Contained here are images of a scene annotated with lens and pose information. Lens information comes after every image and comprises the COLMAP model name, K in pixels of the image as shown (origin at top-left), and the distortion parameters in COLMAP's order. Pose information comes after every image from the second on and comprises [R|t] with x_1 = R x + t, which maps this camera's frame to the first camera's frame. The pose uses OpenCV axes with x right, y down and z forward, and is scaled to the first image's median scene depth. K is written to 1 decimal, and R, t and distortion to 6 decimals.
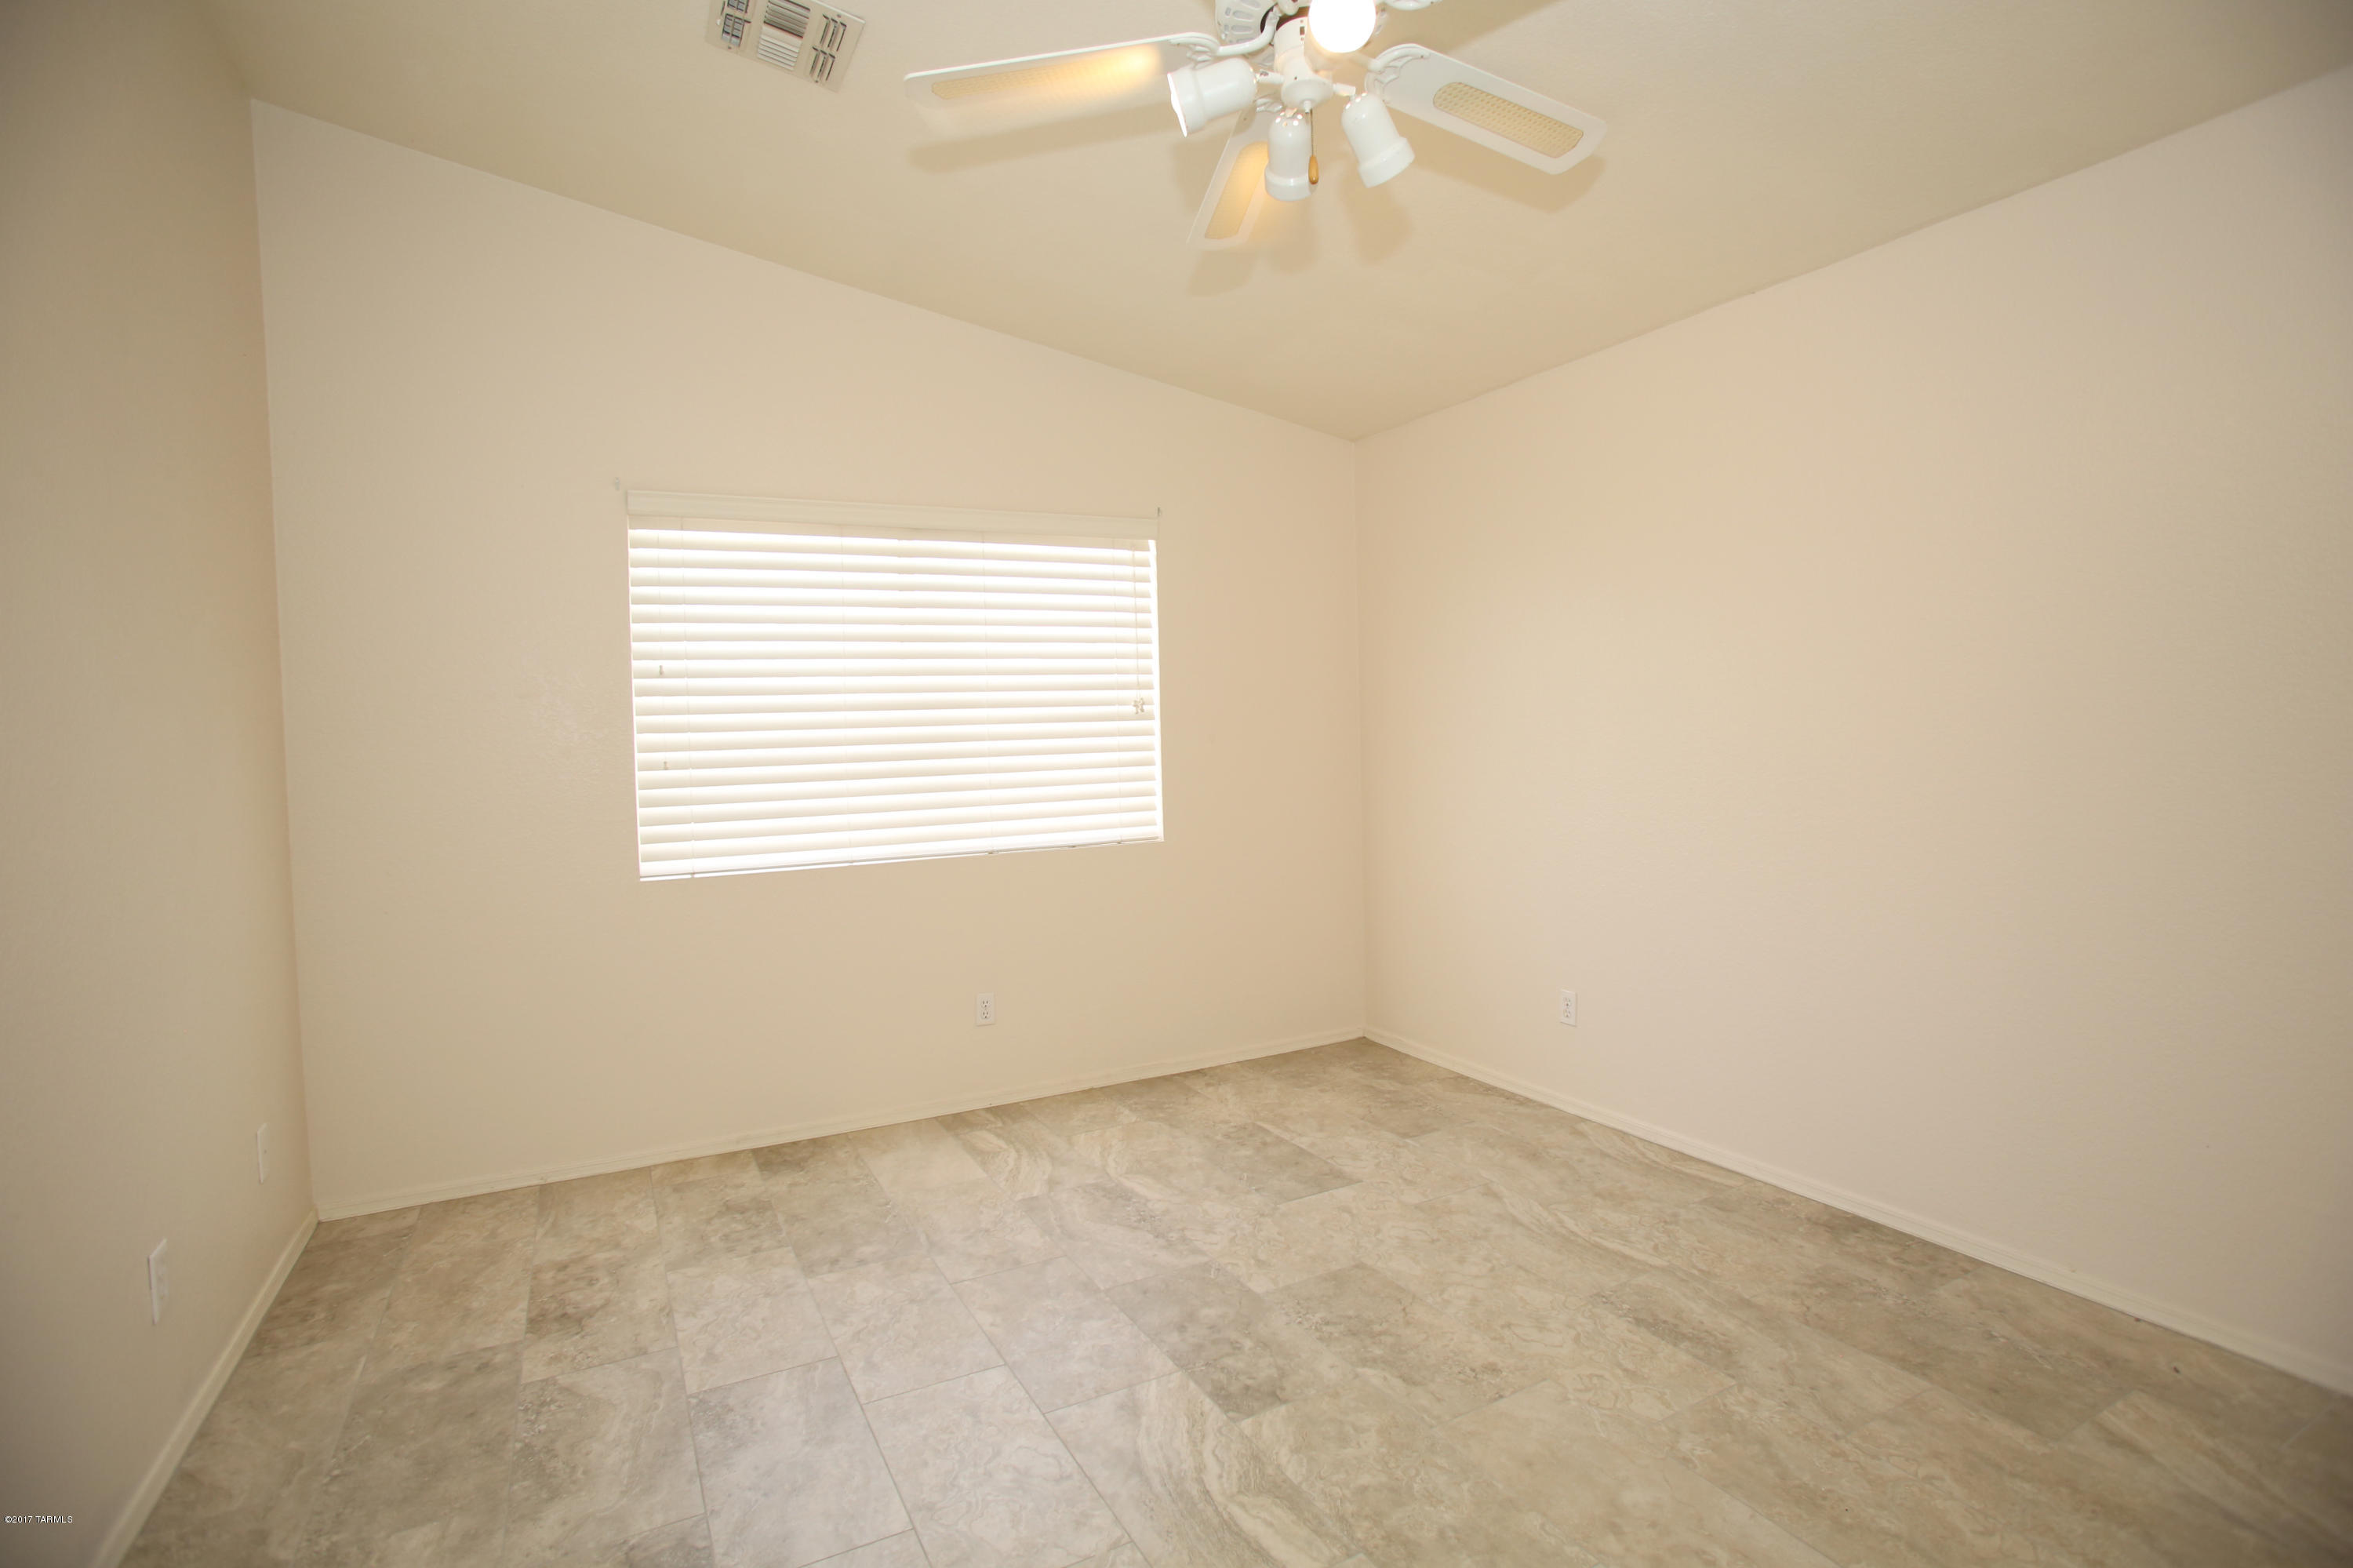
lens RADIAL K [[1137.5, 0, 1185.3], [0, 1137.5, 769.9], [0, 0, 1]] dist [-0.075988, 0.029445]
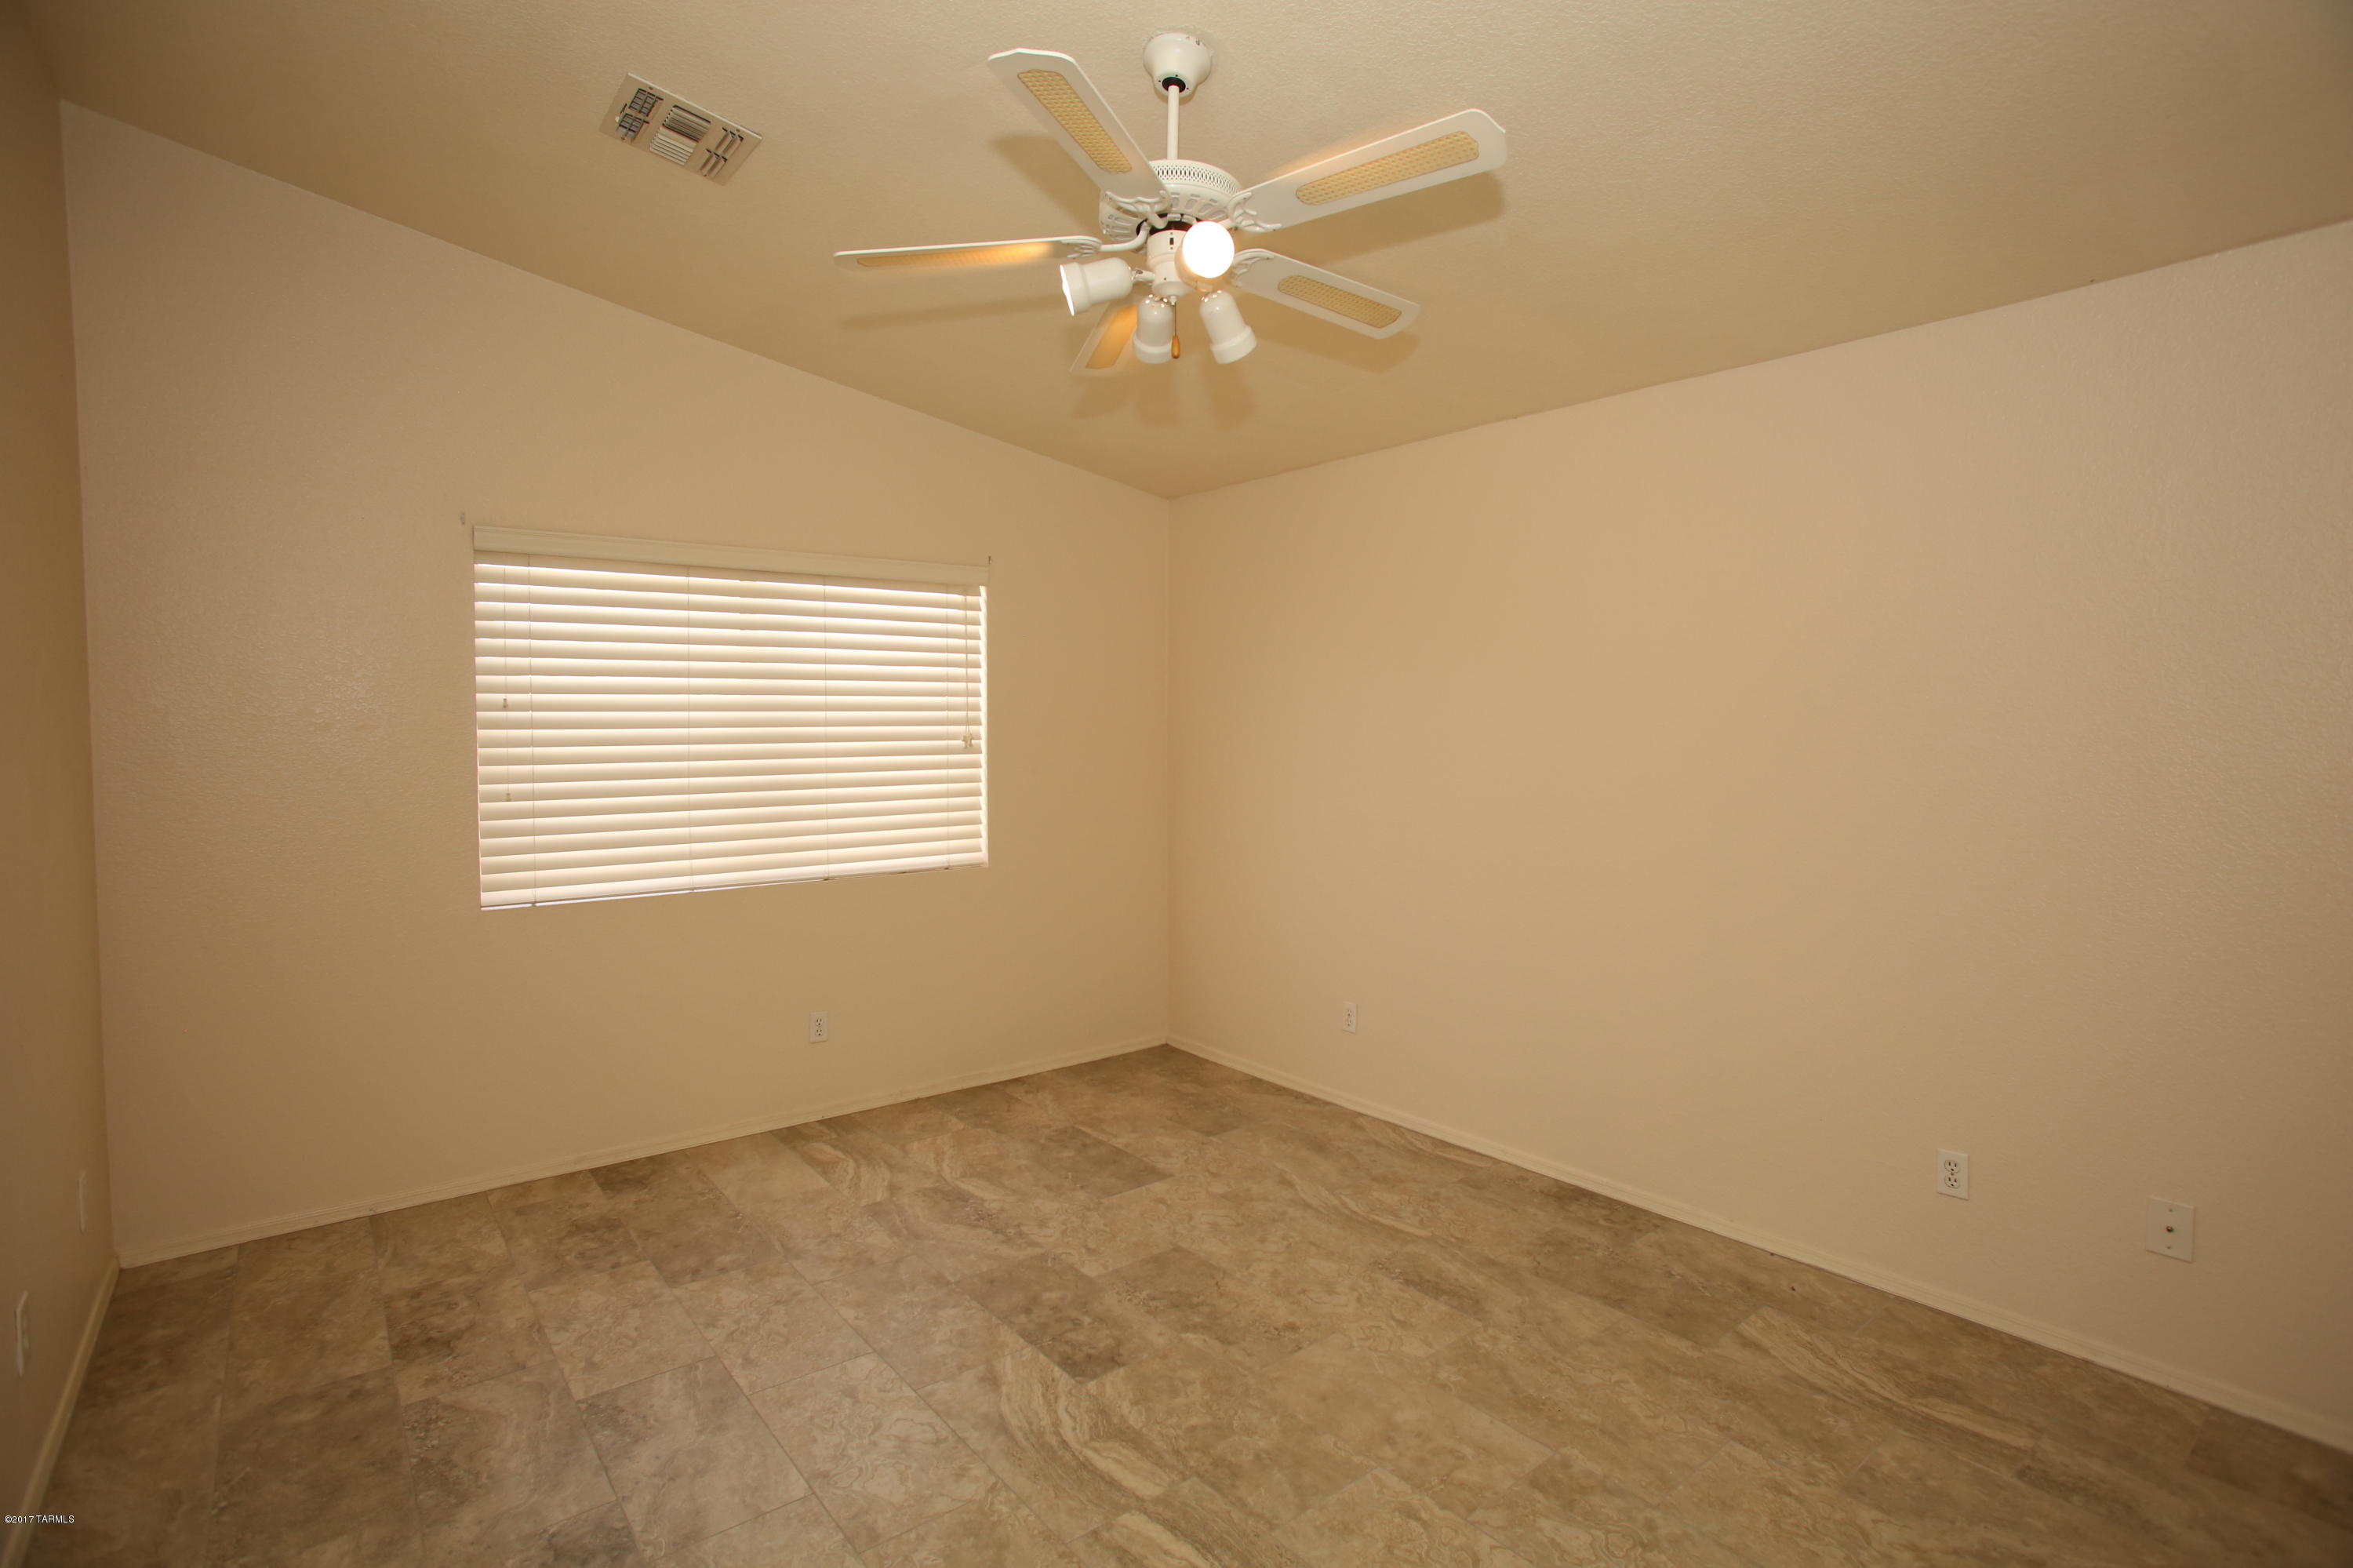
lens RADIAL K [[1137.5, 0, 1190.7], [0, 1137.5, 769.4], [0, 0, 1]] dist [-0.075988, 0.029445]
pose [[0.981196, 0.018730, 0.192101, -0.073707], [-0.019275, 0.999814, 0.000970, -0.063488], [-0.192047, -0.004654, 0.981375, -0.163134]]
